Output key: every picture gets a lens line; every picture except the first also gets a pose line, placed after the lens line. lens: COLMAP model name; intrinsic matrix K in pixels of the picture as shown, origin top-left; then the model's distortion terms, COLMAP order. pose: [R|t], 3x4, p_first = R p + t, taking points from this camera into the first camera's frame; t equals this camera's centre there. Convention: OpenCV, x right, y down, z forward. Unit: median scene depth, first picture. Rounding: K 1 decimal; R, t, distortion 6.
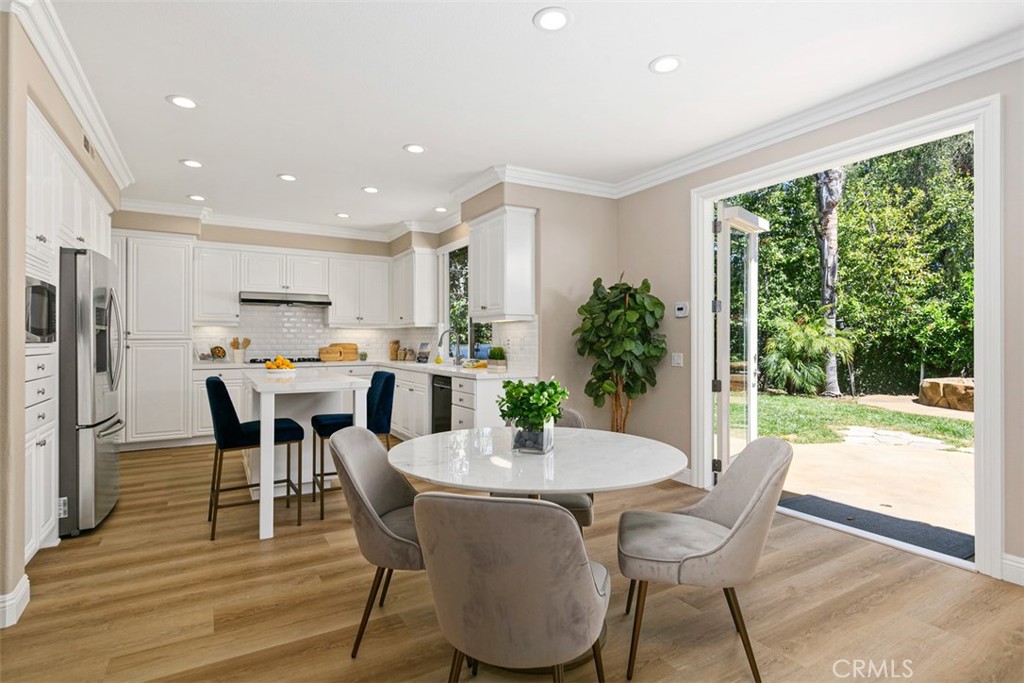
lens RADIAL K [[509.9, 0, 504.6], [0, 509.9, 336.4], [0, 0, 1]] dist [0.001306, -0.001955]
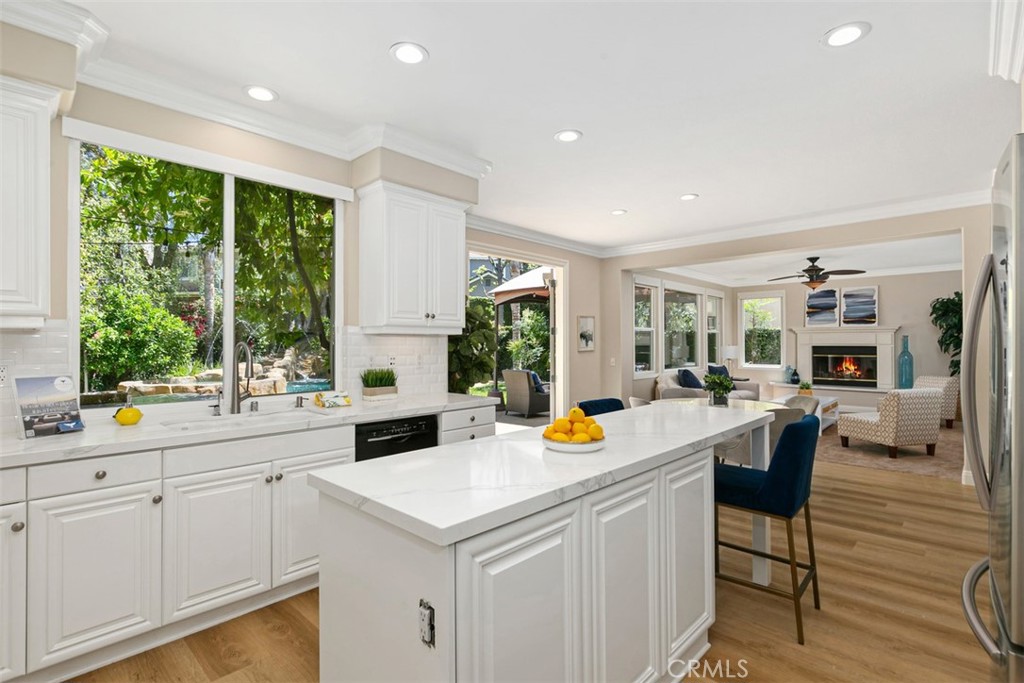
lens RADIAL K [[487.1, 0, 506.5], [0, 487.1, 336.5], [0, 0, 1]] dist [-0.002905, 0.000697]
pose [[-0.278687, 0.013315, 0.960290, -0.720215], [-0.007529, 0.999843, -0.016048, -0.014250], [-0.960352, -0.011702, -0.278543, 1.031277]]
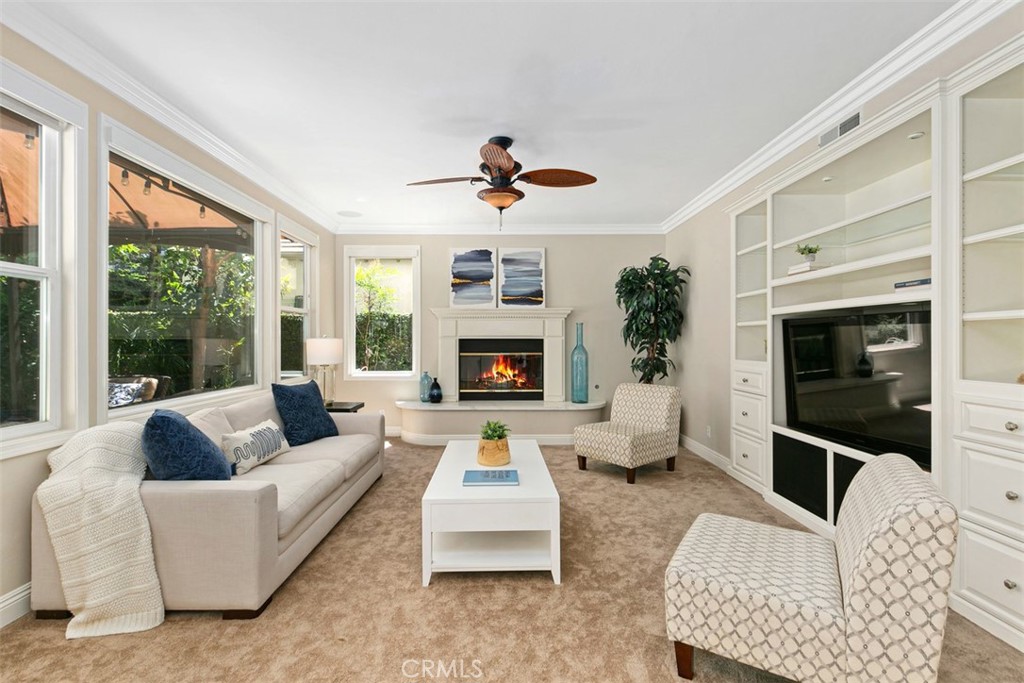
lens RADIAL K [[474.4, 0, 497.0], [0, 474.4, 342.4], [0, 0, 1]] dist [0.005912, -0.002490]
pose [[-0.856879, -0.002924, 0.515509, 0.157138], [-0.006105, 0.999971, -0.004476, -0.003901], [-0.515481, -0.006983, -0.856872, 0.238222]]
